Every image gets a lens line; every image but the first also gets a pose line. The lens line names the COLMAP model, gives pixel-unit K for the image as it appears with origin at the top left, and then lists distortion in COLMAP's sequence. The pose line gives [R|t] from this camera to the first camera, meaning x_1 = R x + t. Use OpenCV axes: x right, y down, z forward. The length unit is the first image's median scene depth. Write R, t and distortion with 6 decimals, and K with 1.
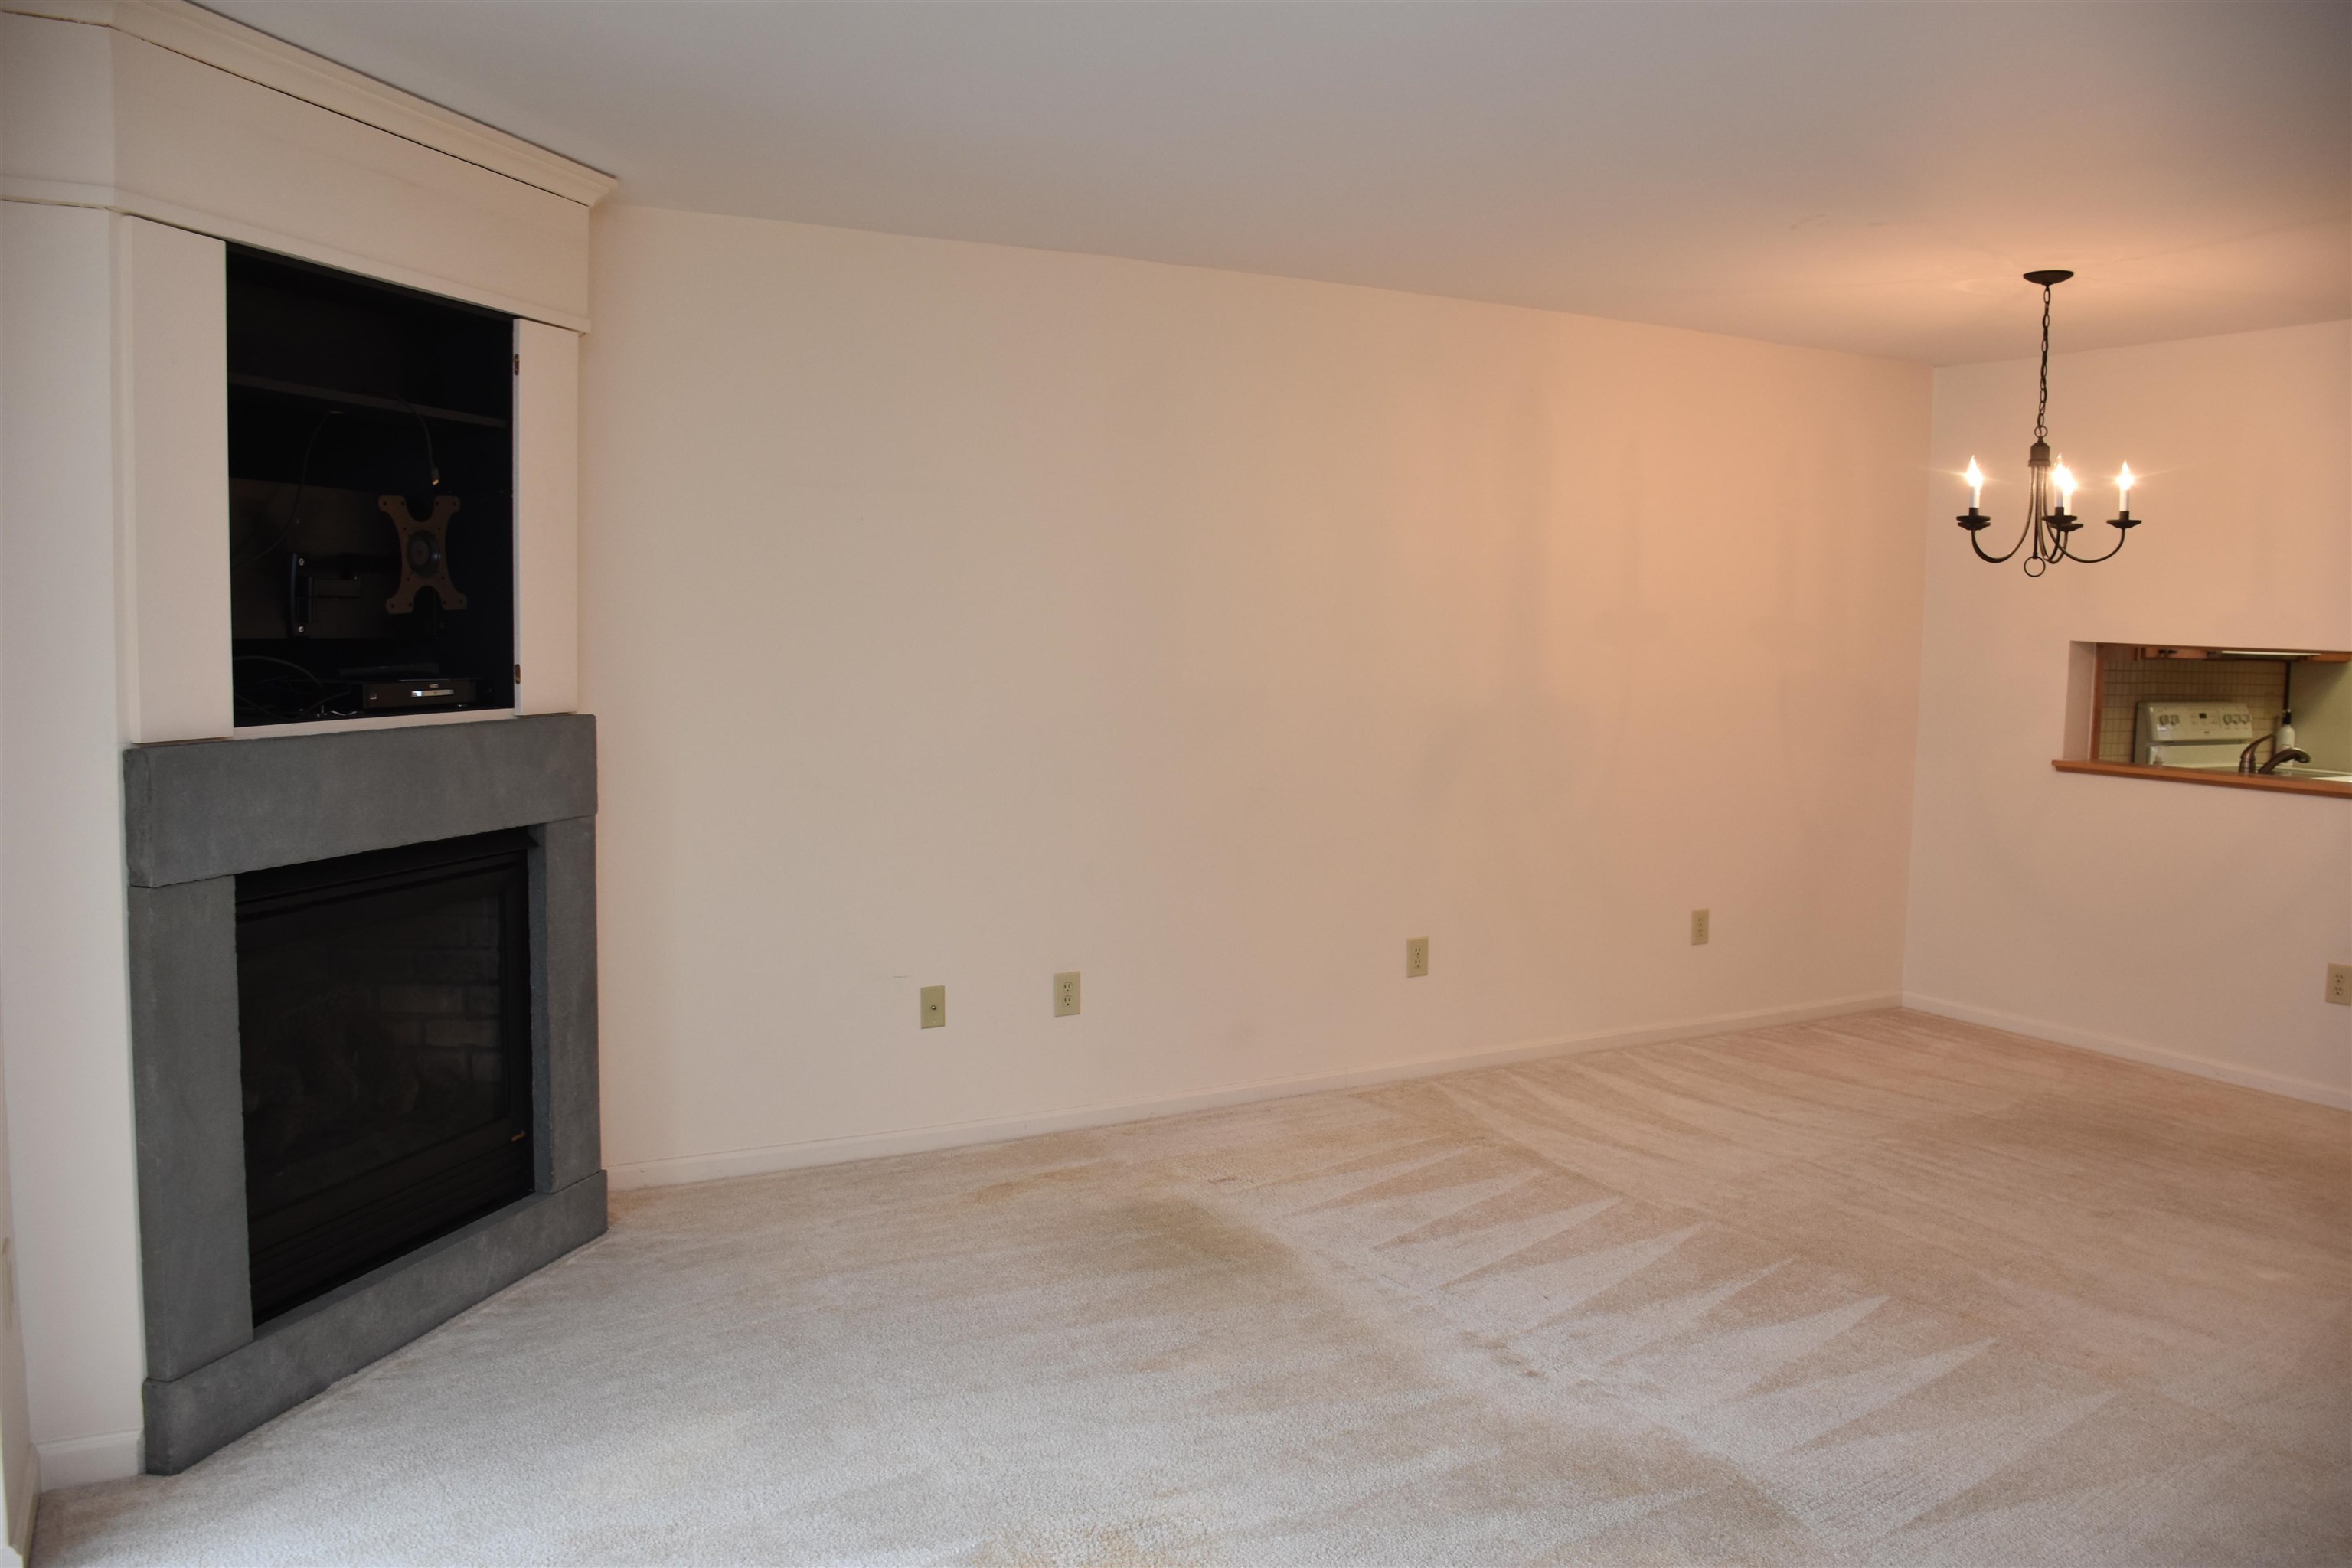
lens RADIAL K [[1826.1, 0, 1153.6], [0, 1826.1, 778.0], [0, 0, 1]] dist [-0.117575, 0.065427]
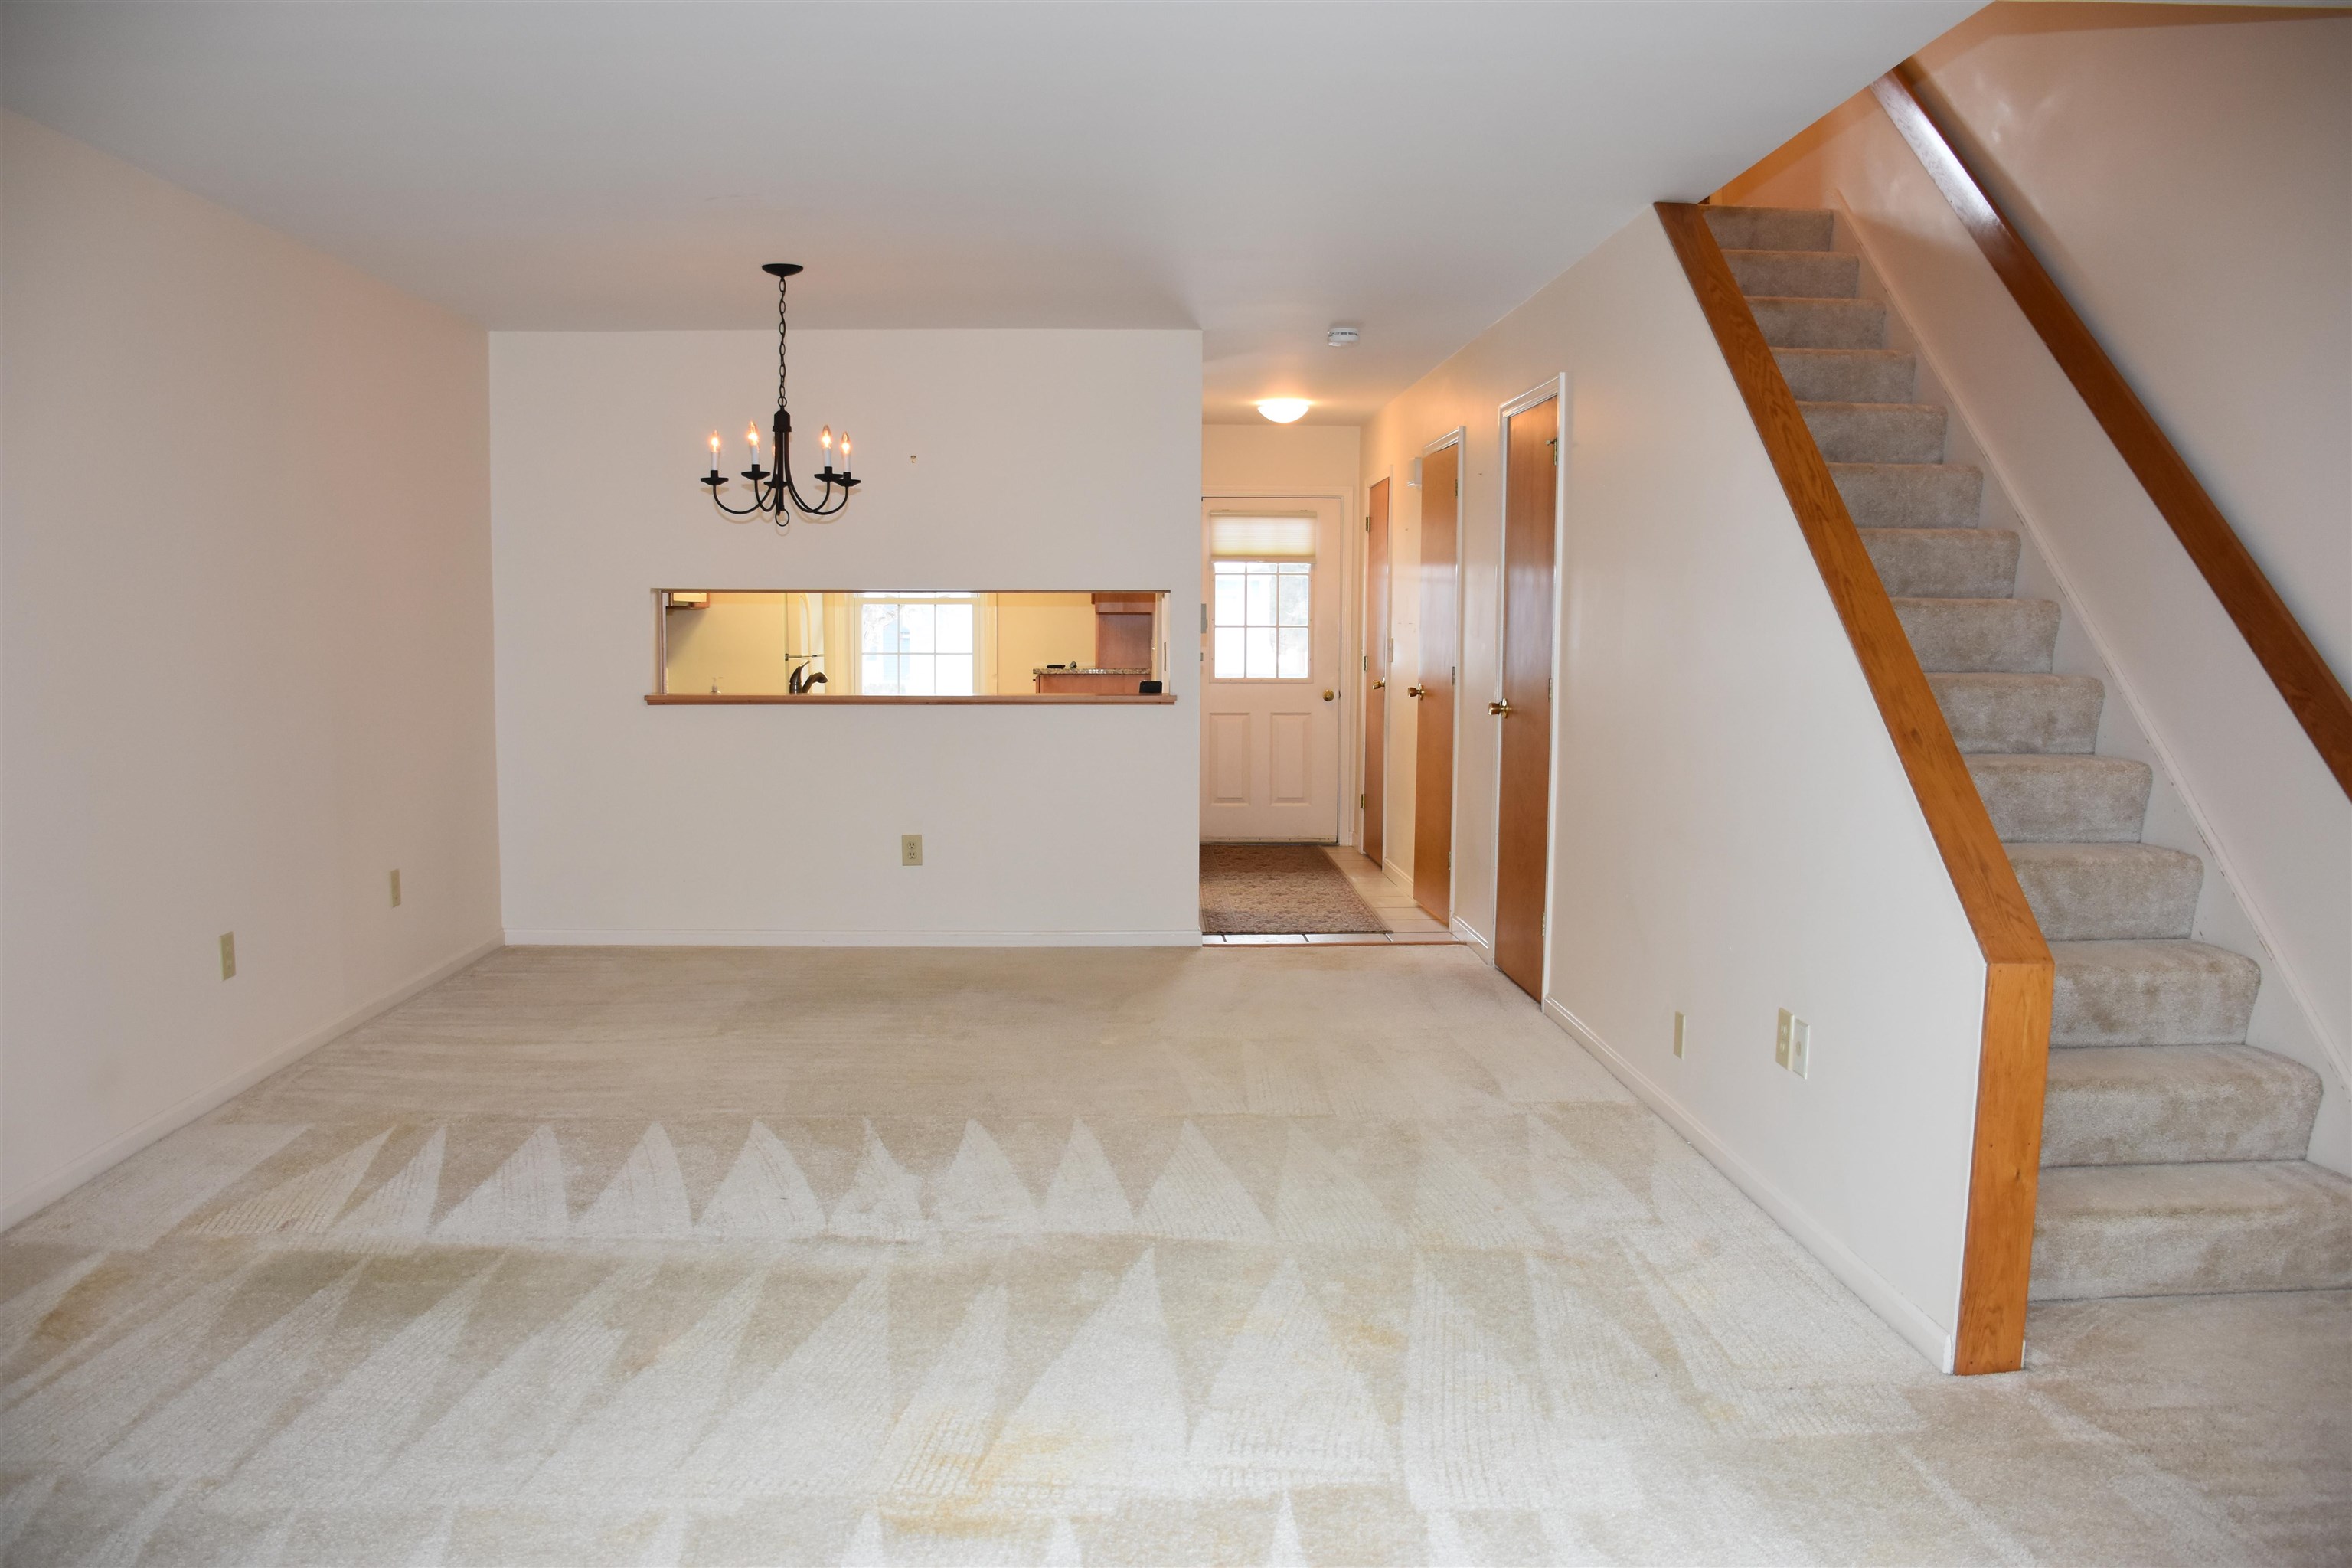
lens RADIAL K [[1826.1, 0, 1174.5], [0, 1826.1, 786.6], [0, 0, 1]] dist [-0.117575, 0.065427]
pose [[0.467279, -0.100559, 0.878373, -0.589322], [0.084727, 0.994031, 0.068727, -0.004701], [-0.880041, 0.042307, 0.473010, 0.292511]]
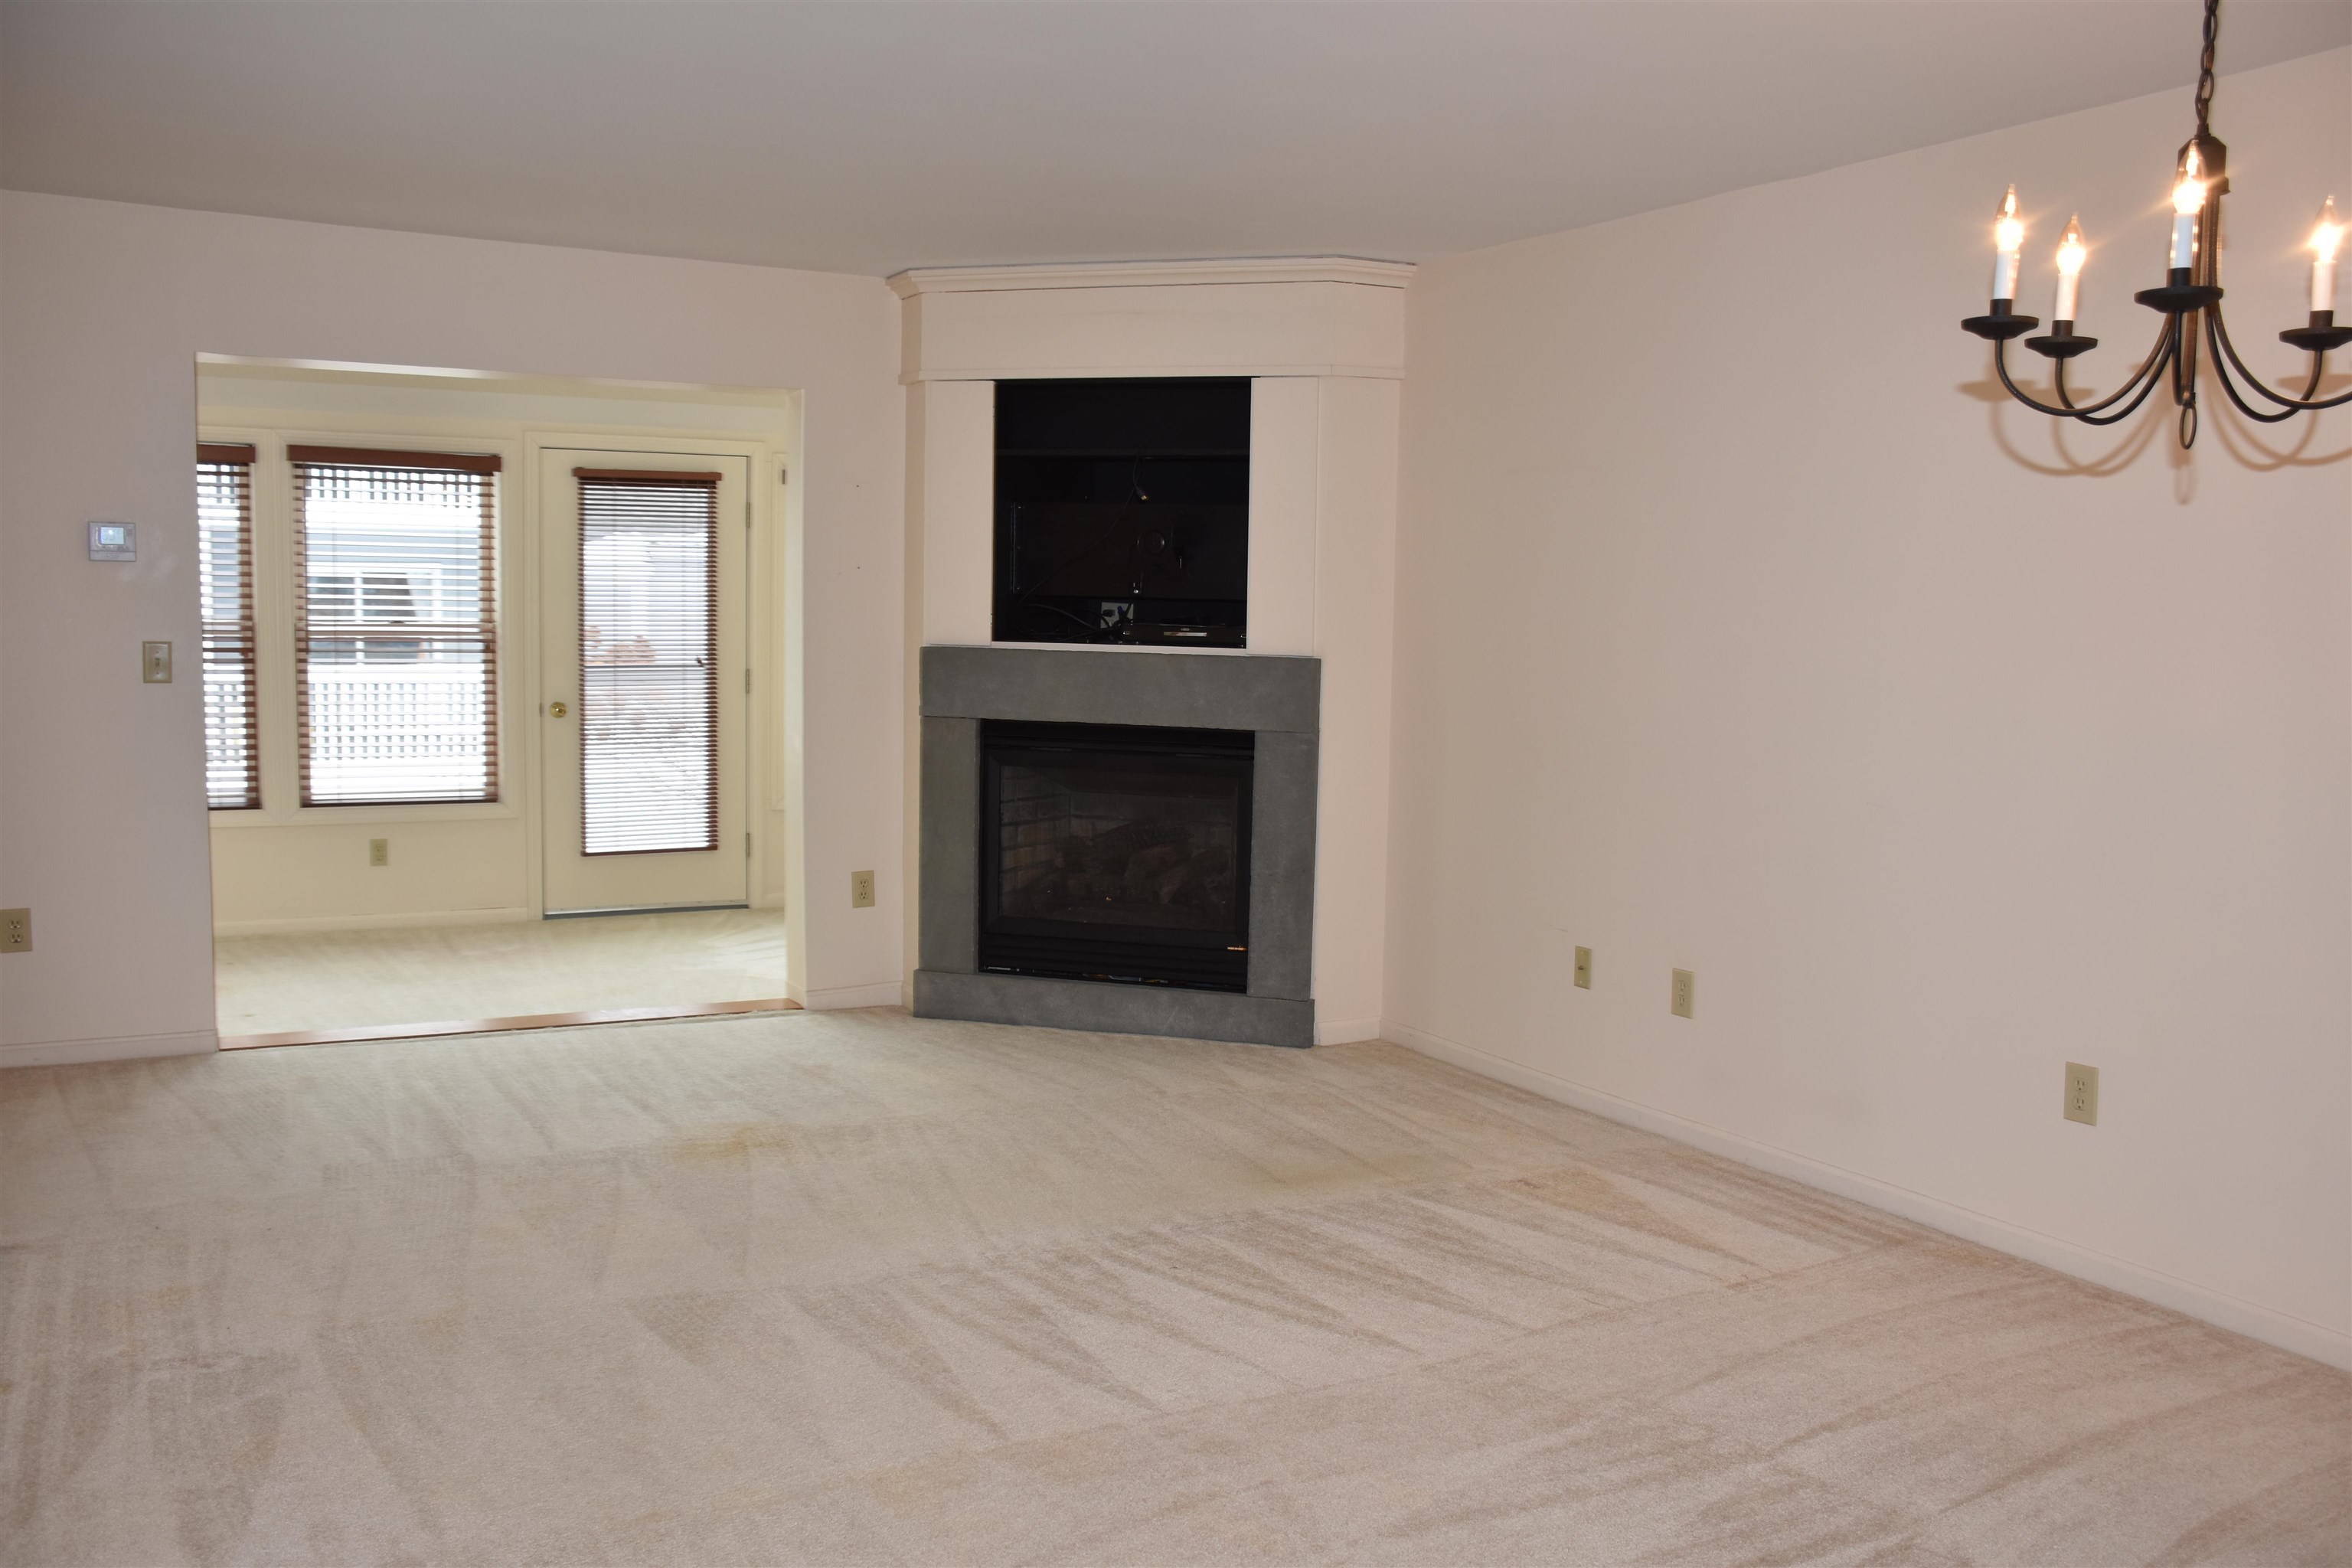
lens RADIAL K [[2015.0, 0, 1179.6], [0, 2015.0, 788.3], [0, 0, 1]] dist [-0.082333, 0.042151]
pose [[0.014441, 0.090856, -0.995759, 1.261382], [-0.104074, 0.990591, 0.088875, -0.066404], [0.994465, 0.102349, 0.023761, 0.921922]]
